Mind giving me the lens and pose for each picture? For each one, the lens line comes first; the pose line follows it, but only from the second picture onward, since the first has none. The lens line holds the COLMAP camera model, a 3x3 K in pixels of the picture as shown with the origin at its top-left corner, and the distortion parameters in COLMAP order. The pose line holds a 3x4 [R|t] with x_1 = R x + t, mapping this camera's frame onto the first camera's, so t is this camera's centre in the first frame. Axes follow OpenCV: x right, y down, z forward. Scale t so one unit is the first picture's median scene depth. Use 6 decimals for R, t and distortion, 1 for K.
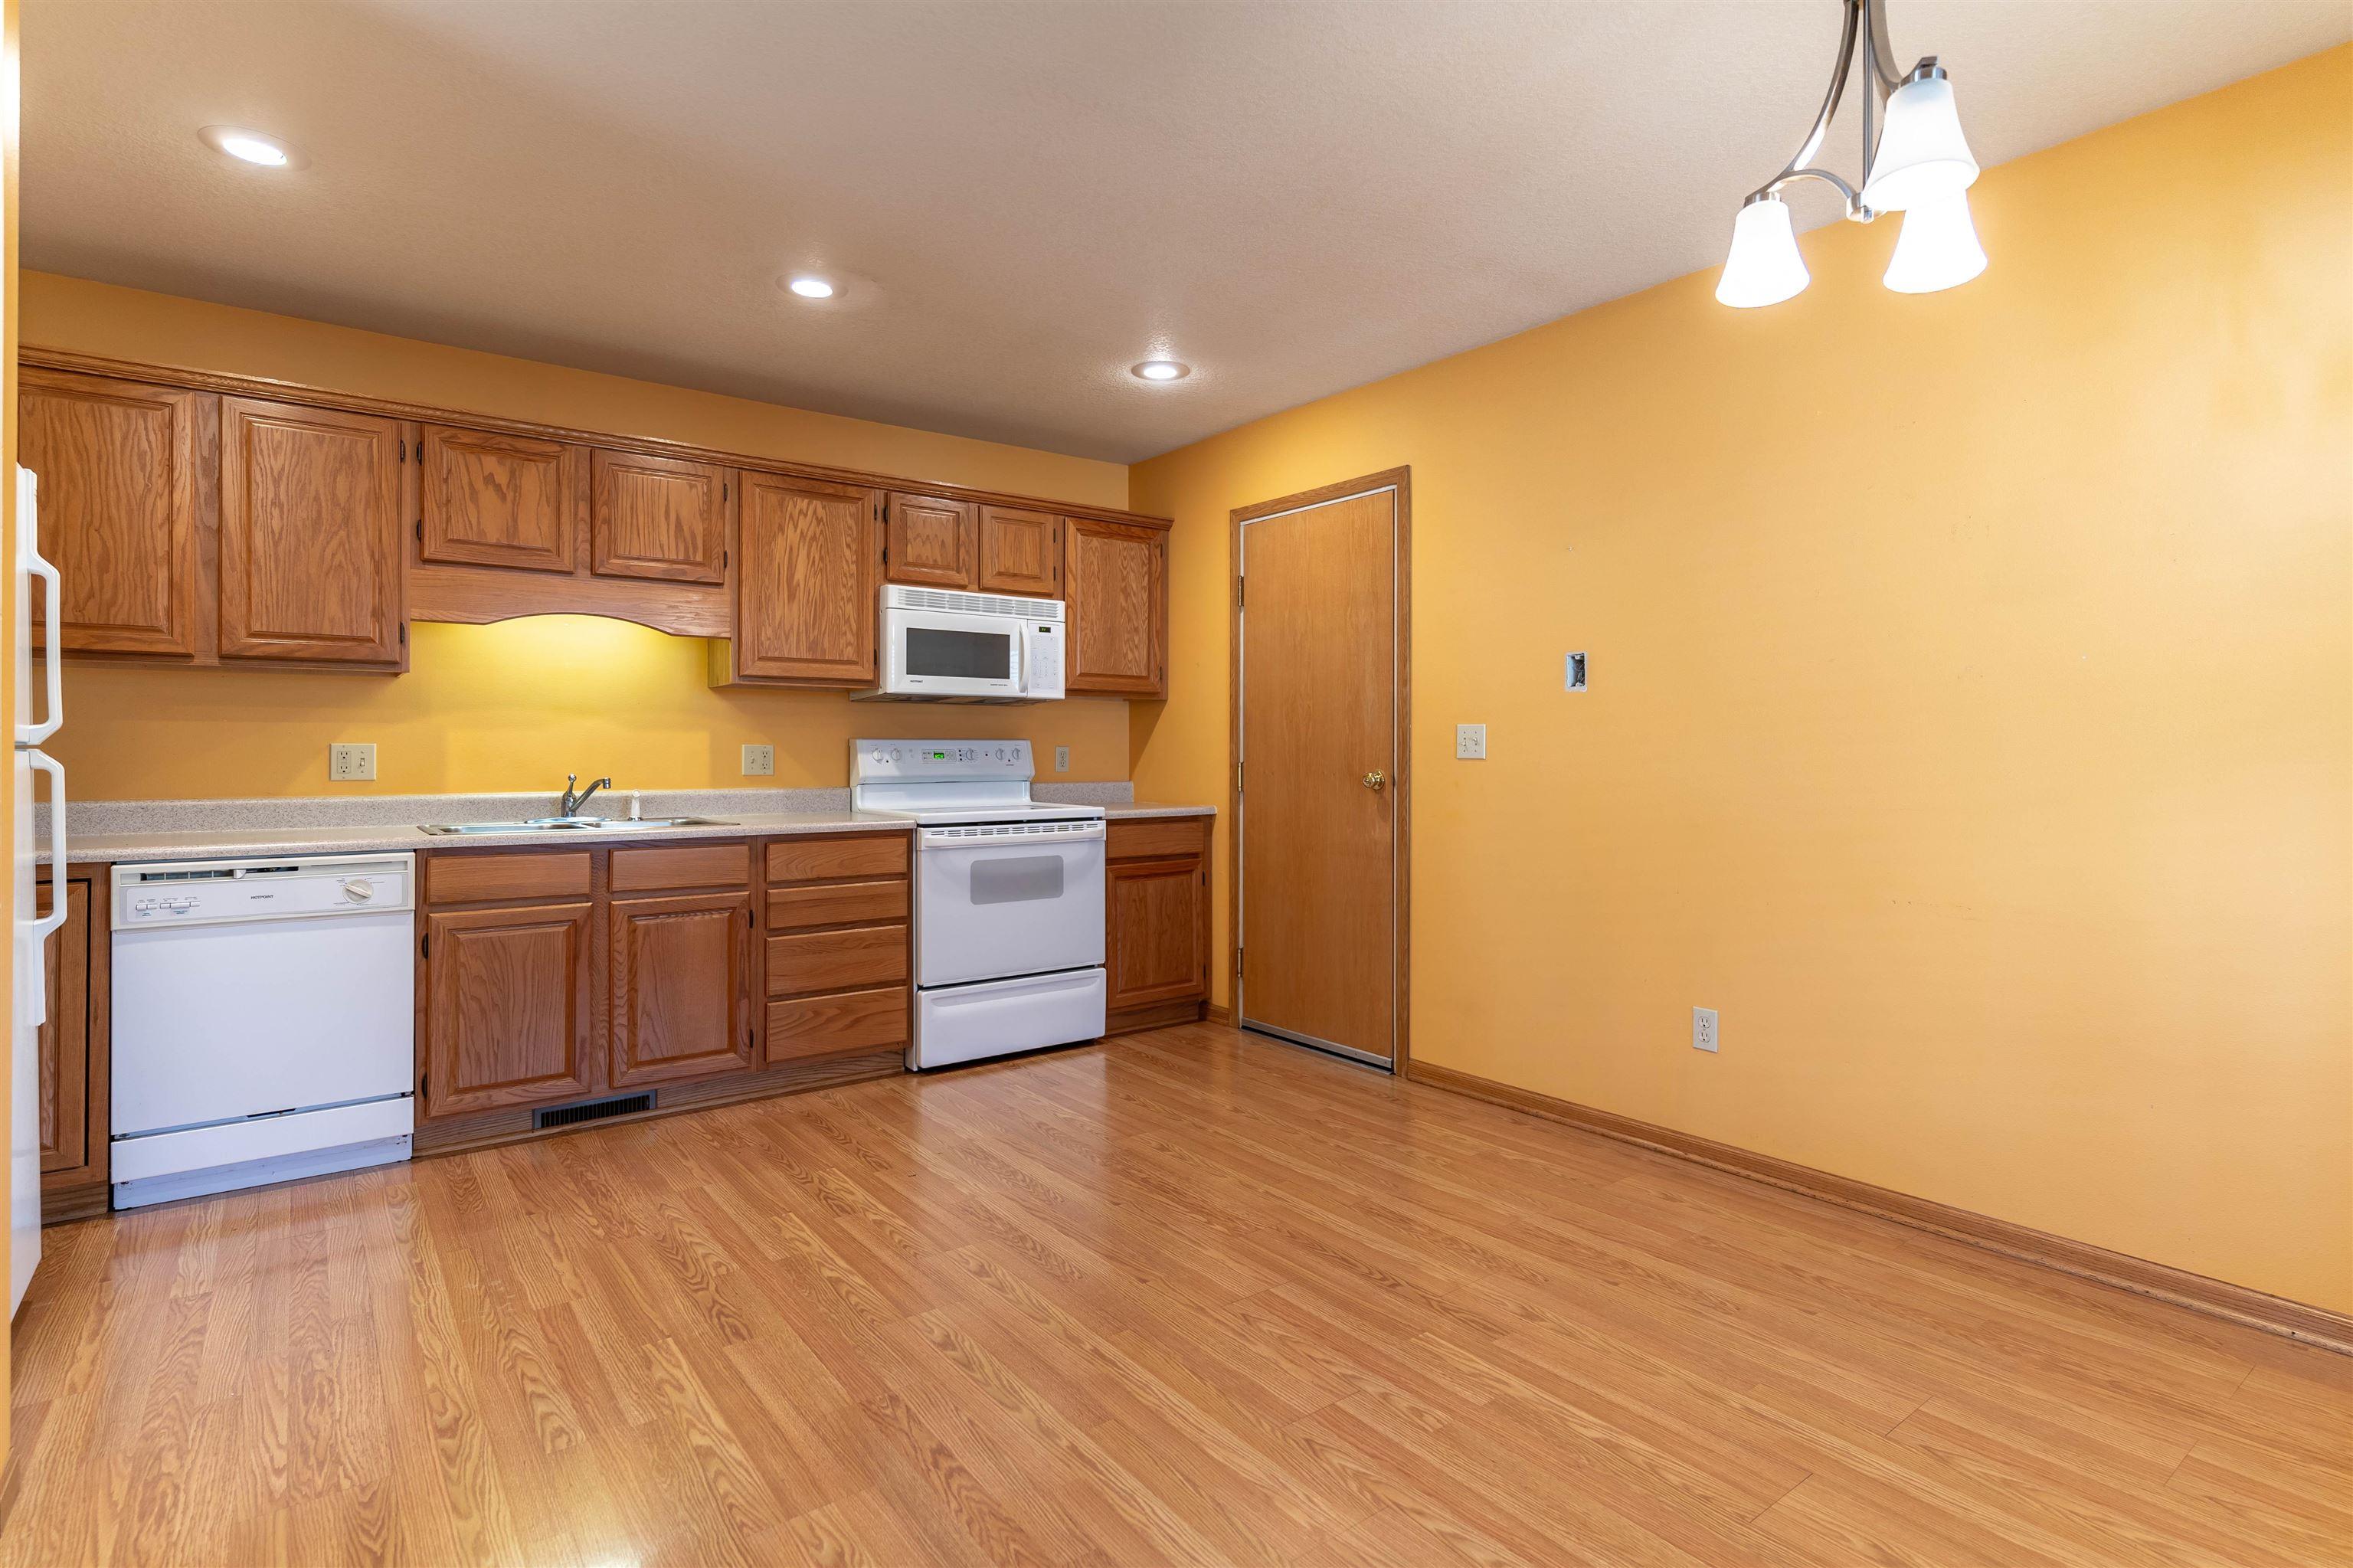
lens RADIAL K [[1184.6, 0, 1165.3], [0, 1184.6, 752.5], [0, 0, 1]] dist [0.000205, 0.000885]
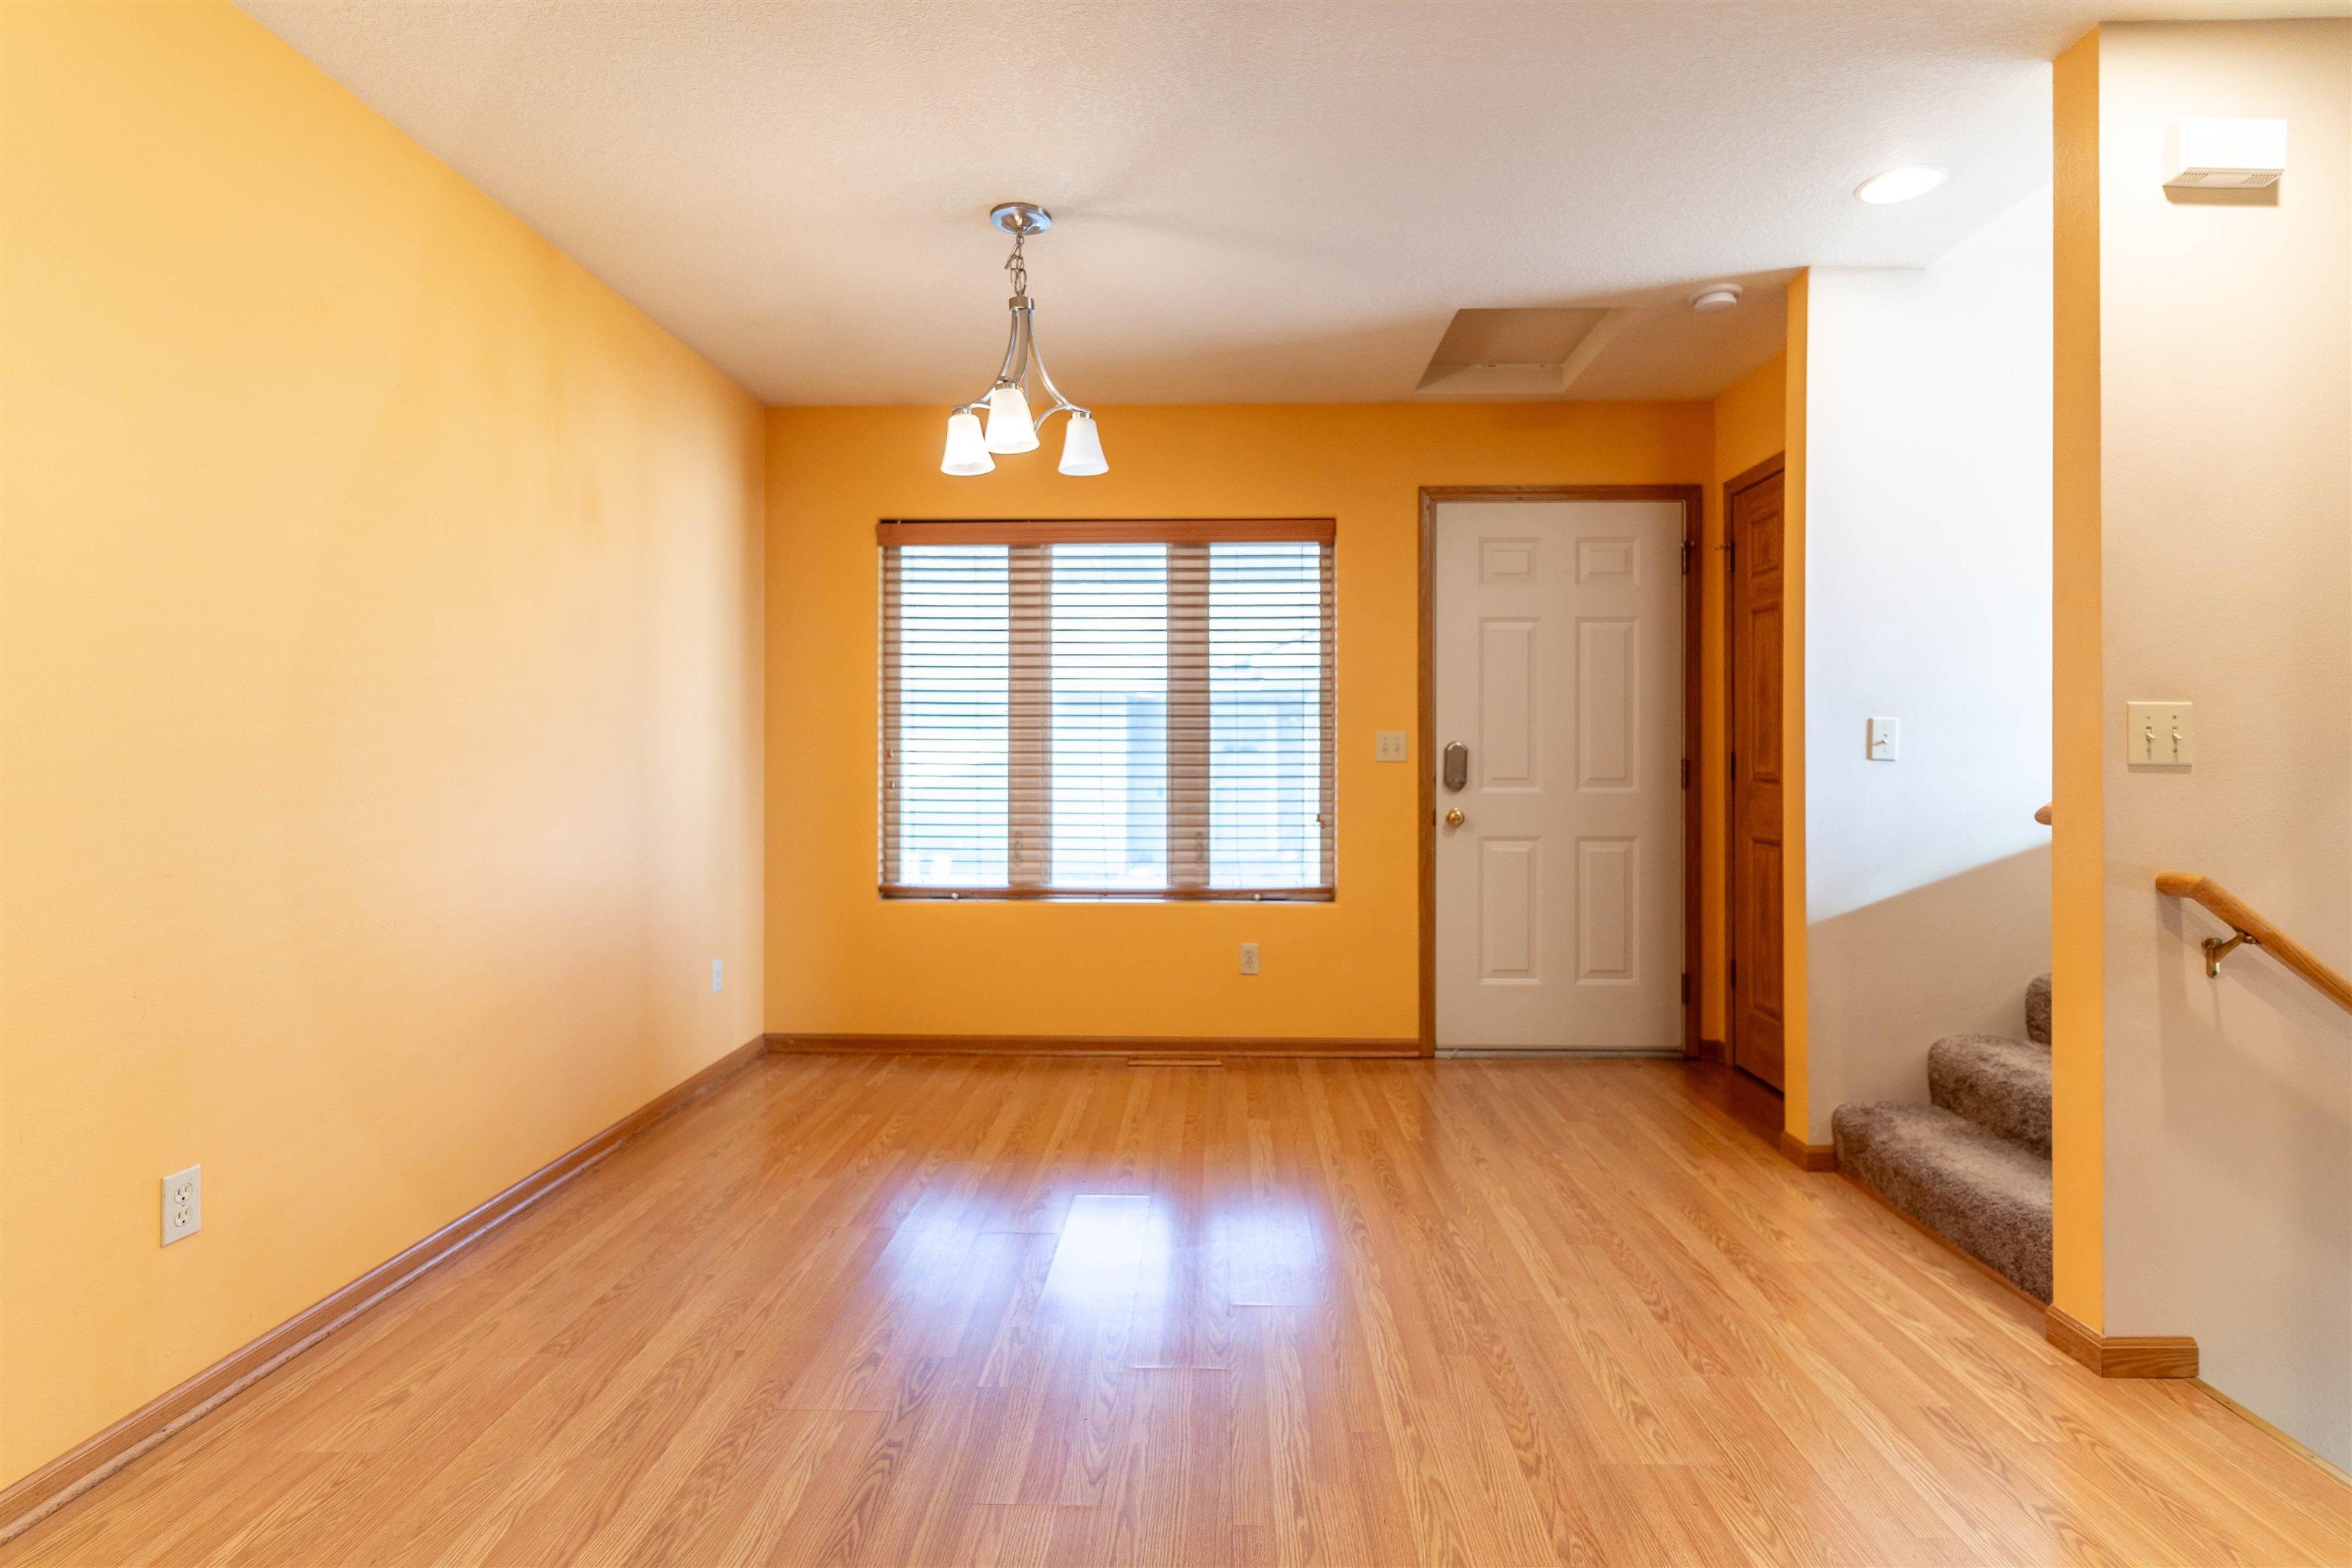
lens RADIAL K [[1159.8, 0, 1208.5], [0, 1159.8, 760.4], [0, 0, 1]] dist [-0.000706, 0.000230]
pose [[-0.799421, 0.000396, 0.600771, -0.287048], [0.000504, 1.000000, 0.000012, 0.002416], [-0.600770, 0.000313, -0.799422, 0.999040]]
